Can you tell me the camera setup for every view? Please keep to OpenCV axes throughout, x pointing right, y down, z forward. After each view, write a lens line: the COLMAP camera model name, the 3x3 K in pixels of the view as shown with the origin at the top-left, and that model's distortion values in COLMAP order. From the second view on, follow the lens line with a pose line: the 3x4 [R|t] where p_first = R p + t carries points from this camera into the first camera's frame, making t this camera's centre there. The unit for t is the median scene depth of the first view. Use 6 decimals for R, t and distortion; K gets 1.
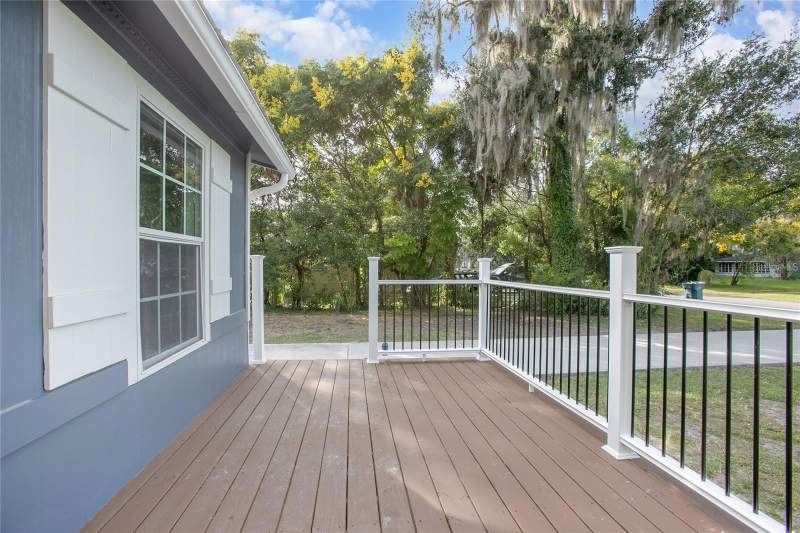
lens RADIAL K [[373.1, 0, 400.0], [0, 373.1, 266.5], [0, 0, 1]] dist [0.000048, 0.000017]
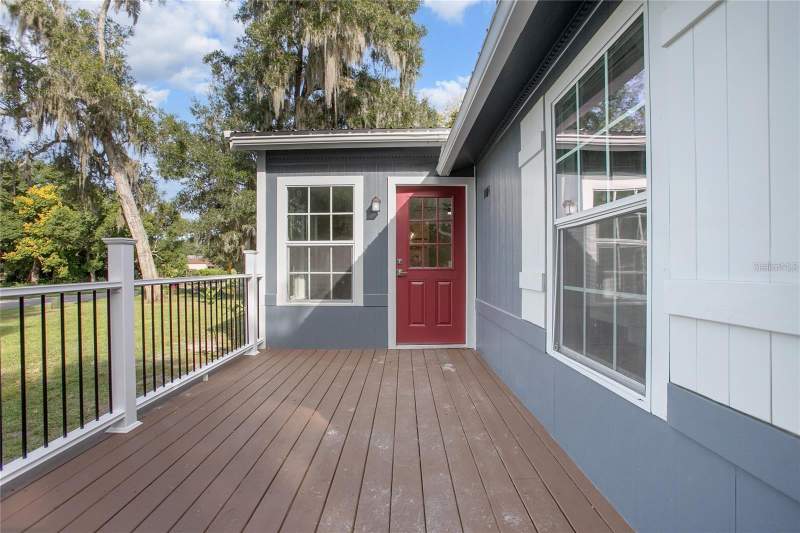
lens RADIAL K [[392.0, 0, 400.0], [0, 392.0, 266.5], [0, 0, 1]] dist [0.000121, 0.000011]
pose [[-0.990695, 0.008818, 0.135814, -0.392686], [0.009602, 0.999941, 0.005124, 0.026630], [-0.135761, 0.006380, -0.990721, 2.154160]]
